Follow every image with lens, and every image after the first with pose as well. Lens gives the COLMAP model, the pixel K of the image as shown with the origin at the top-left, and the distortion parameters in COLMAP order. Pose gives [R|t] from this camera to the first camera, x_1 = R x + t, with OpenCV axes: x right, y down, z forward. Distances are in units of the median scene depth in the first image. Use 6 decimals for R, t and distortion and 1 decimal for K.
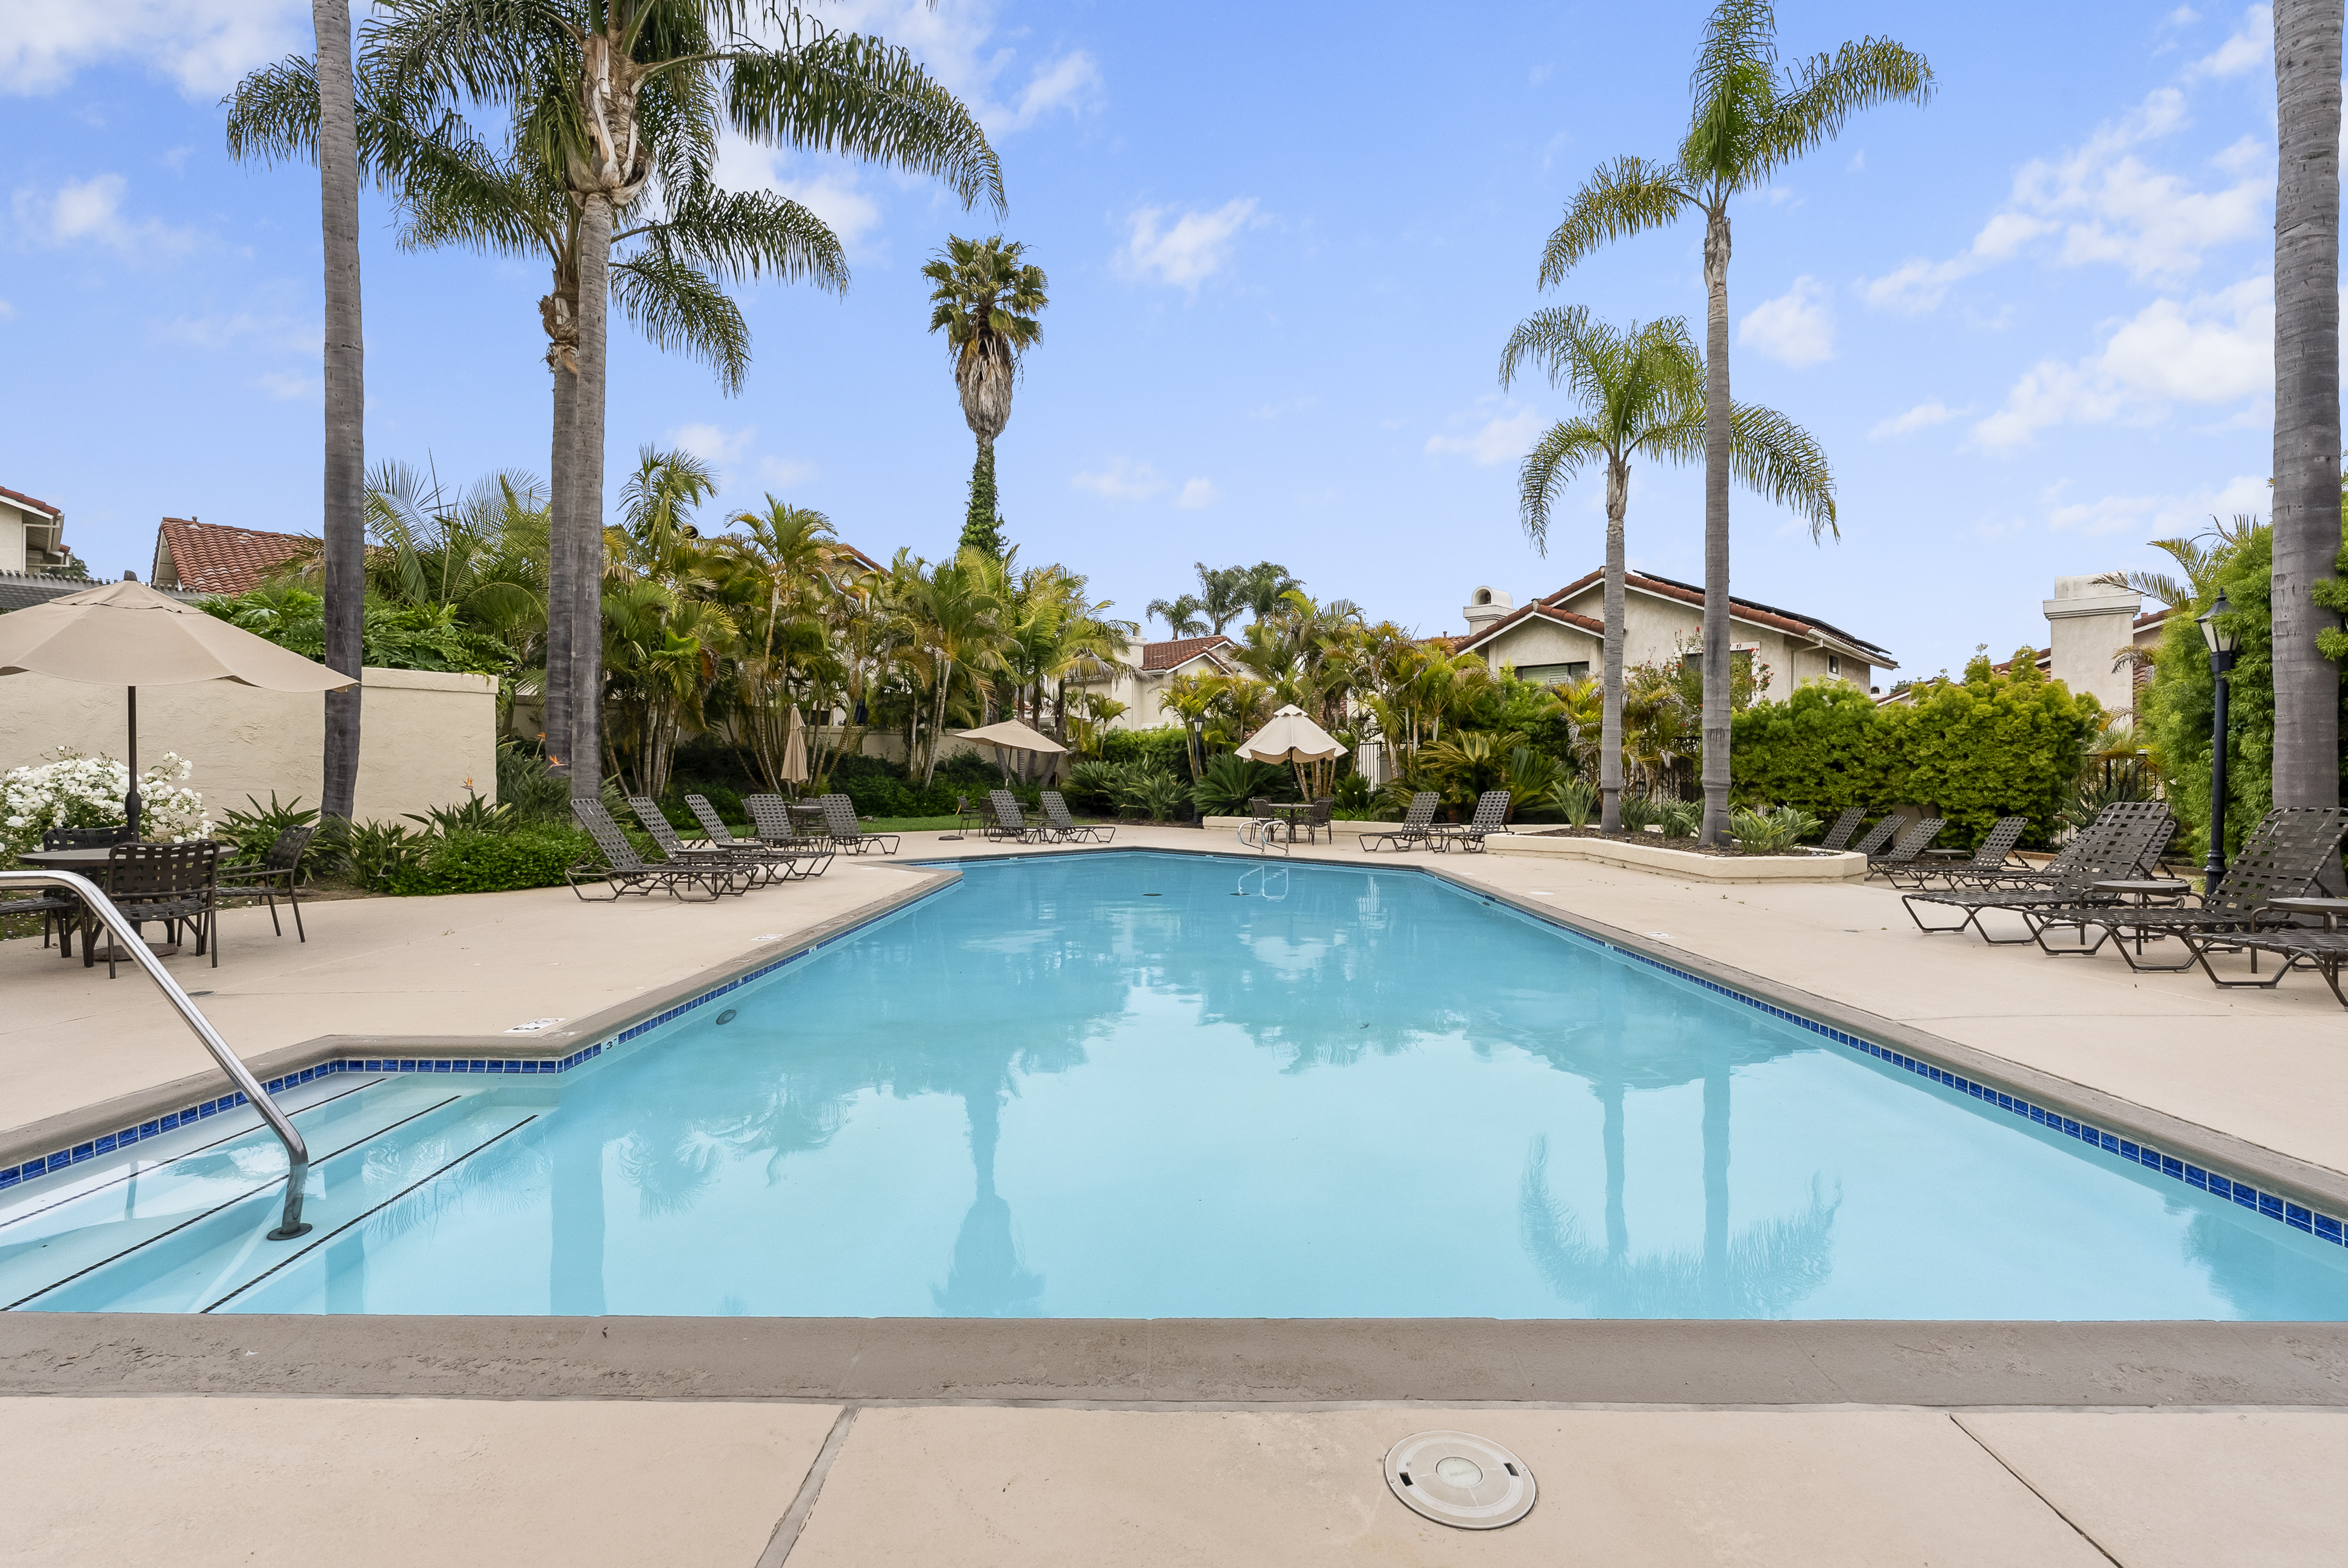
lens RADIAL K [[1061.2, 0, 1165.1], [0, 1061.2, 777.9], [0, 0, 1]] dist [-0.000170, 0.000299]
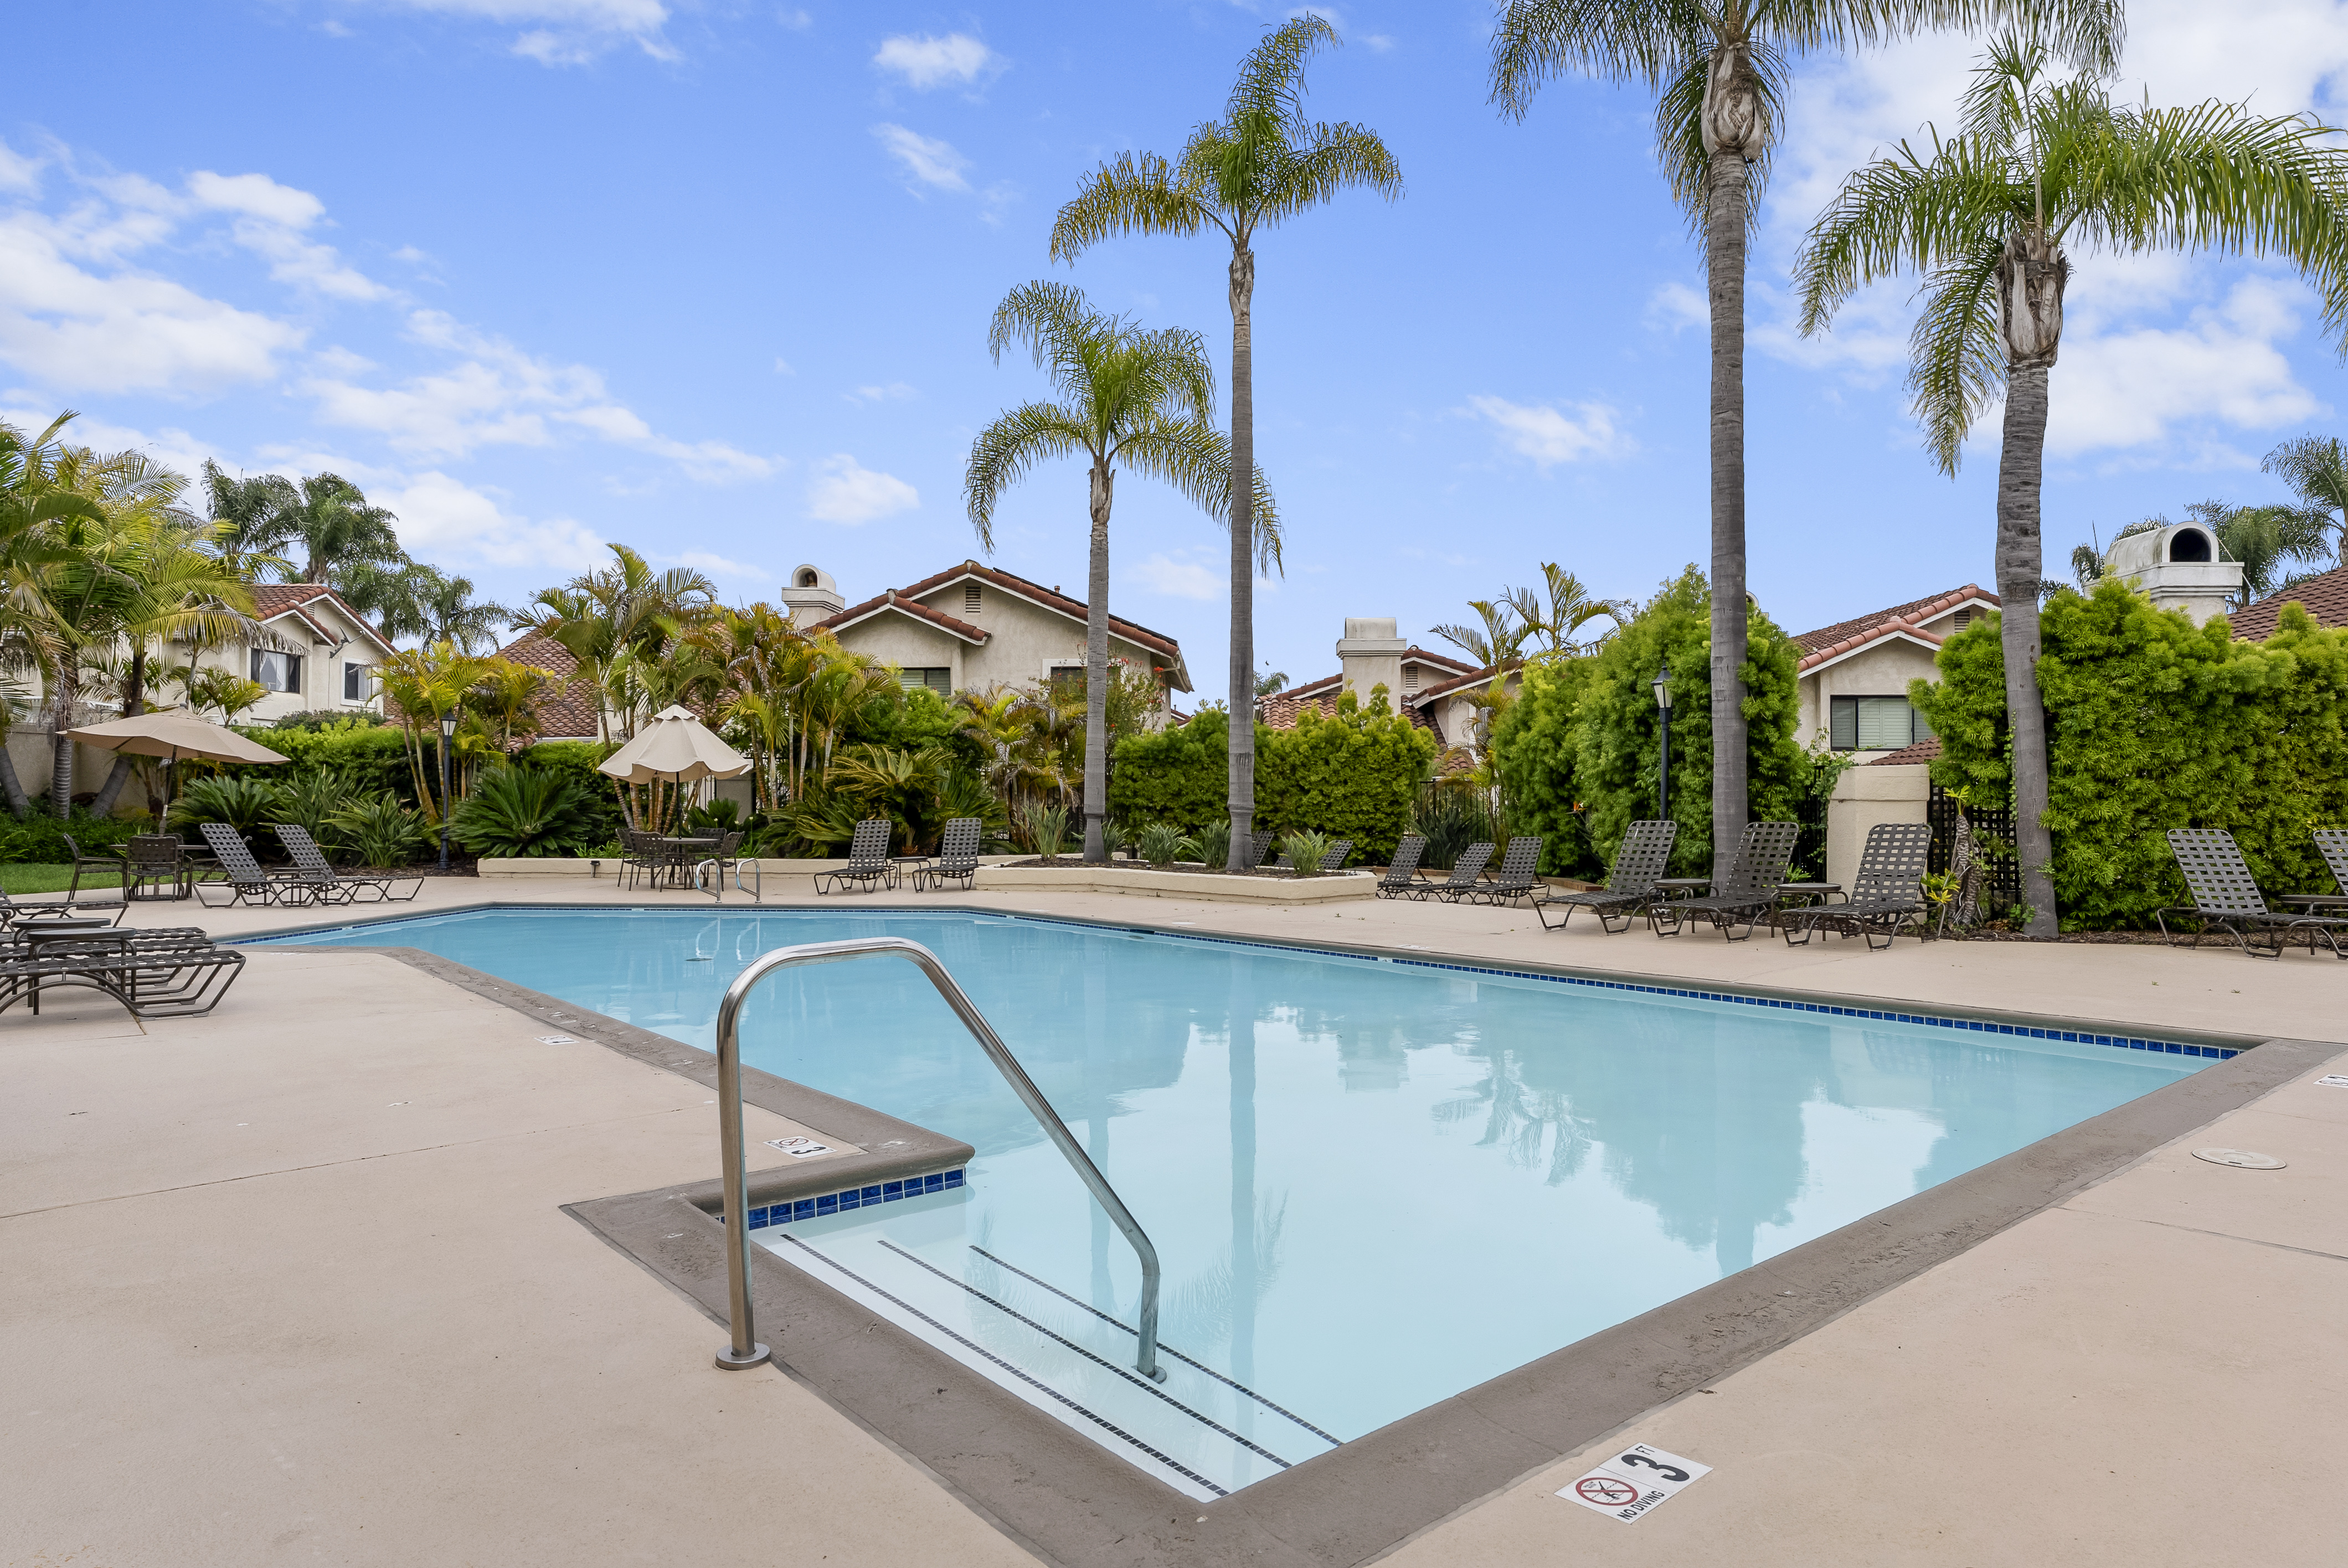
lens RADIAL K [[1385.7, 0, 1174.5], [0, 1385.7, 789.9], [0, 0, 1]] dist [-0.010041, 0.002364]
pose [[0.763310, 0.004152, 0.646019, -0.289366], [0.001492, 0.999965, -0.008189, -0.000812], [-0.646031, 0.007214, 0.763277, 0.031812]]
